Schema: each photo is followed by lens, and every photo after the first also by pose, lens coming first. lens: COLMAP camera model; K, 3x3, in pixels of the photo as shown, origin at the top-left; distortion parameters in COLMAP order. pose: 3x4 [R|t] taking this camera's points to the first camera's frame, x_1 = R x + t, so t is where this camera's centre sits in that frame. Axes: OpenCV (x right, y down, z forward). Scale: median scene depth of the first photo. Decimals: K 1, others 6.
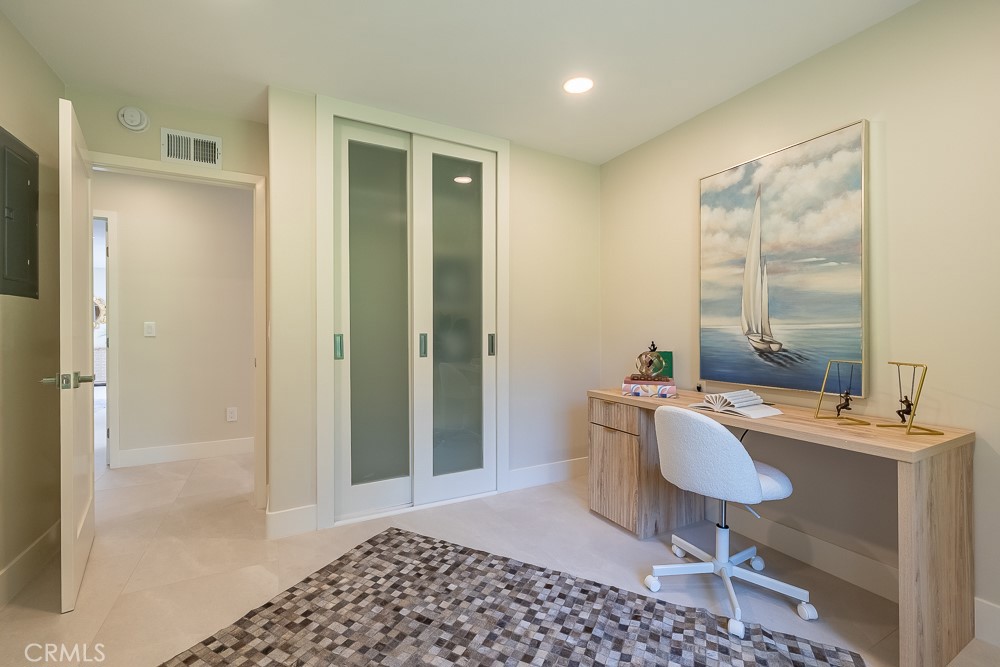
lens RADIAL K [[427.9, 0, 500.0], [0, 427.9, 333.5], [0, 0, 1]] dist [-0.002147, -0.000370]
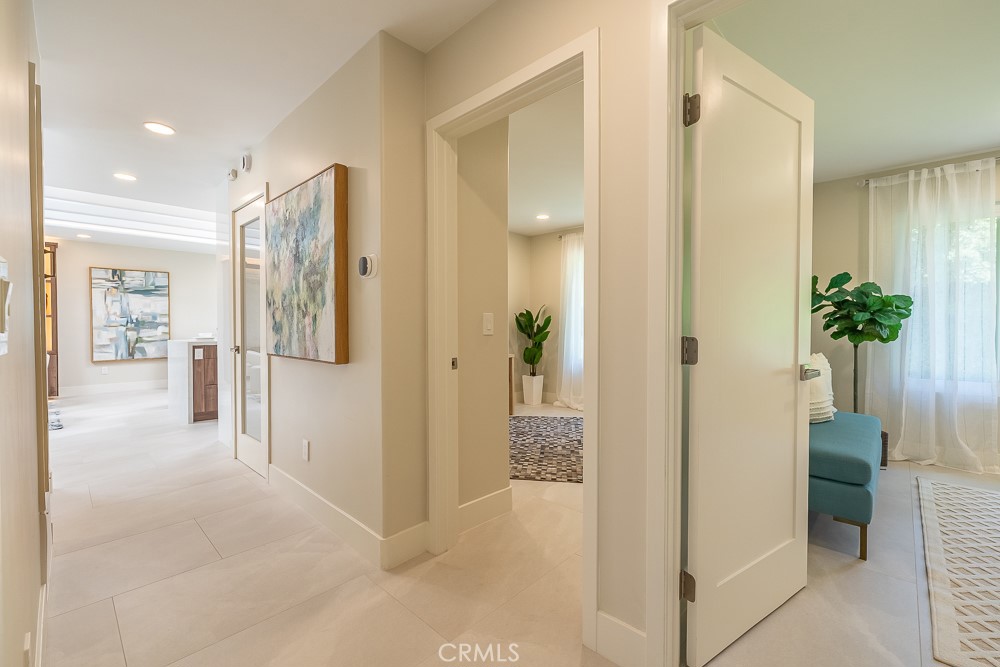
lens RADIAL K [[418.6, 0, 495.4], [0, 418.6, 332.6], [0, 0, 1]] dist [-0.000053, -0.000736]
pose [[-0.311376, -0.019529, 0.950086, -1.937017], [0.006925, 0.999716, 0.022819, -0.014816], [-0.950262, 0.013684, -0.311152, 1.695679]]
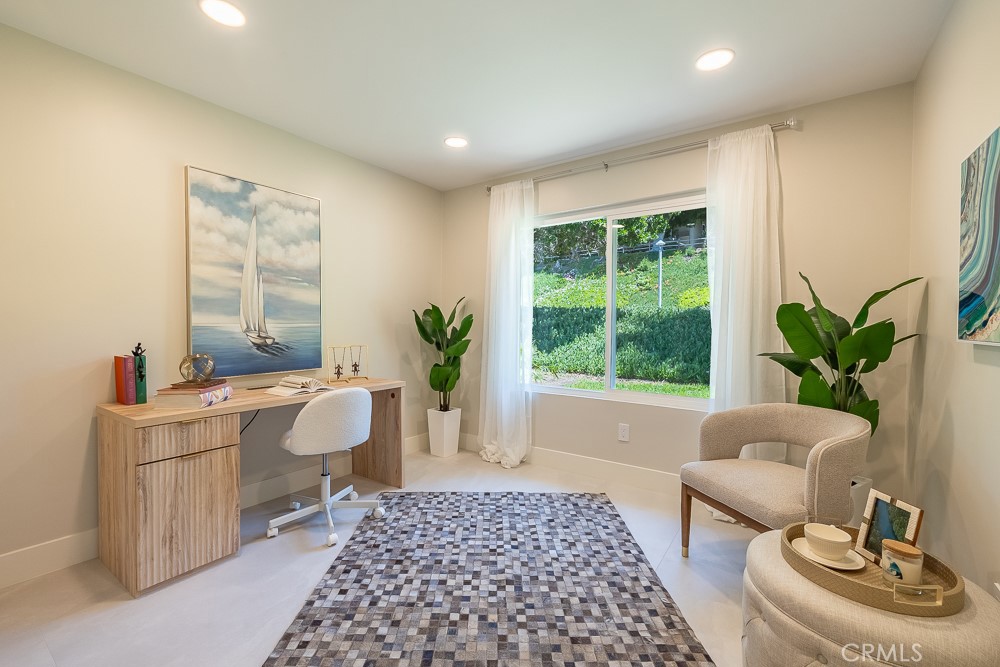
lens RADIAL K [[418.6, 0, 495.4], [0, 418.6, 332.6], [0, 0, 1]] dist [-0.000053, -0.000736]
pose [[-0.450823, -0.020531, 0.892377, -0.891049], [-0.000724, 0.999744, 0.022636, -0.026091], [-0.892613, 0.009559, -0.450722, 1.116540]]
